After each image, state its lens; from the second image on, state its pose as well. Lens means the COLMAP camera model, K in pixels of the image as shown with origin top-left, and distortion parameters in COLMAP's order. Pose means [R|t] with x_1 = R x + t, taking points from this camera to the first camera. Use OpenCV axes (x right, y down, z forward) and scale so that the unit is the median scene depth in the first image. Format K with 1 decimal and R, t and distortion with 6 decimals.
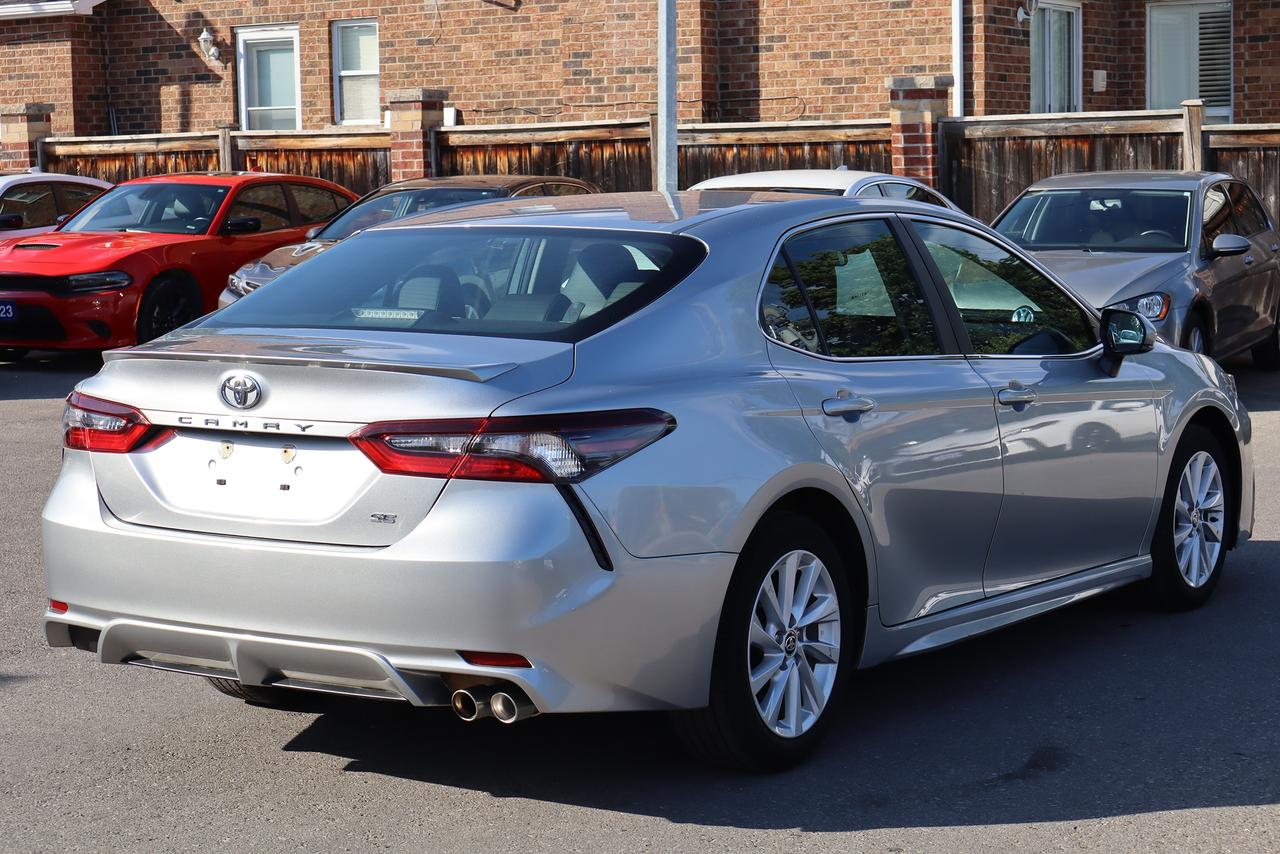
lens RADIAL K [[2293.0, 0, 640.0], [0, 2293.0, 427.0], [0, 0, 1]] dist [-0.001551, 0.130461]
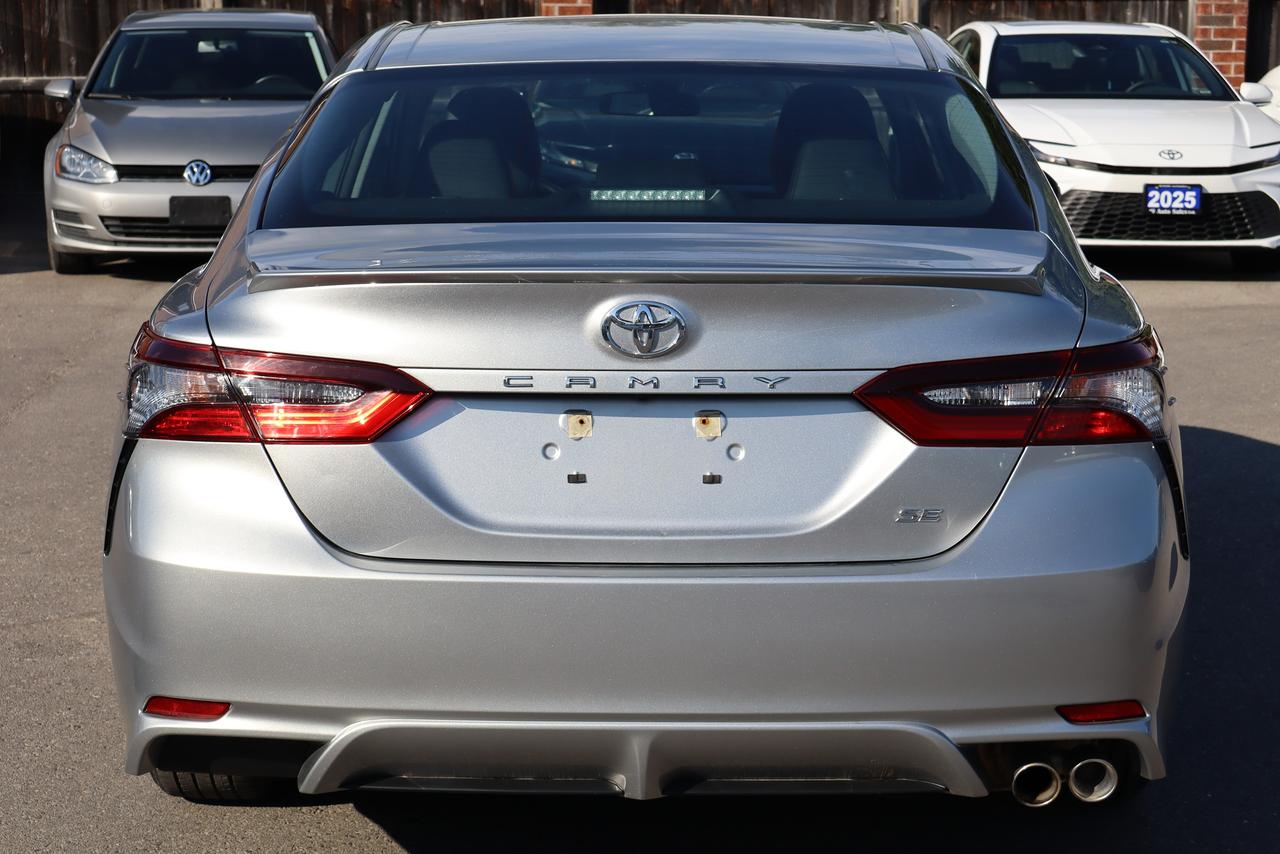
lens RADIAL K [[2293.0, 0, 640.0], [0, 2293.0, 427.0], [0, 0, 1]] dist [-0.001551, 0.130461]
pose [[0.855039, -0.078368, 0.512608, -0.490002], [0.044549, 0.995961, 0.077956, -0.037308], [-0.516647, -0.043819, 0.855077, 0.479319]]
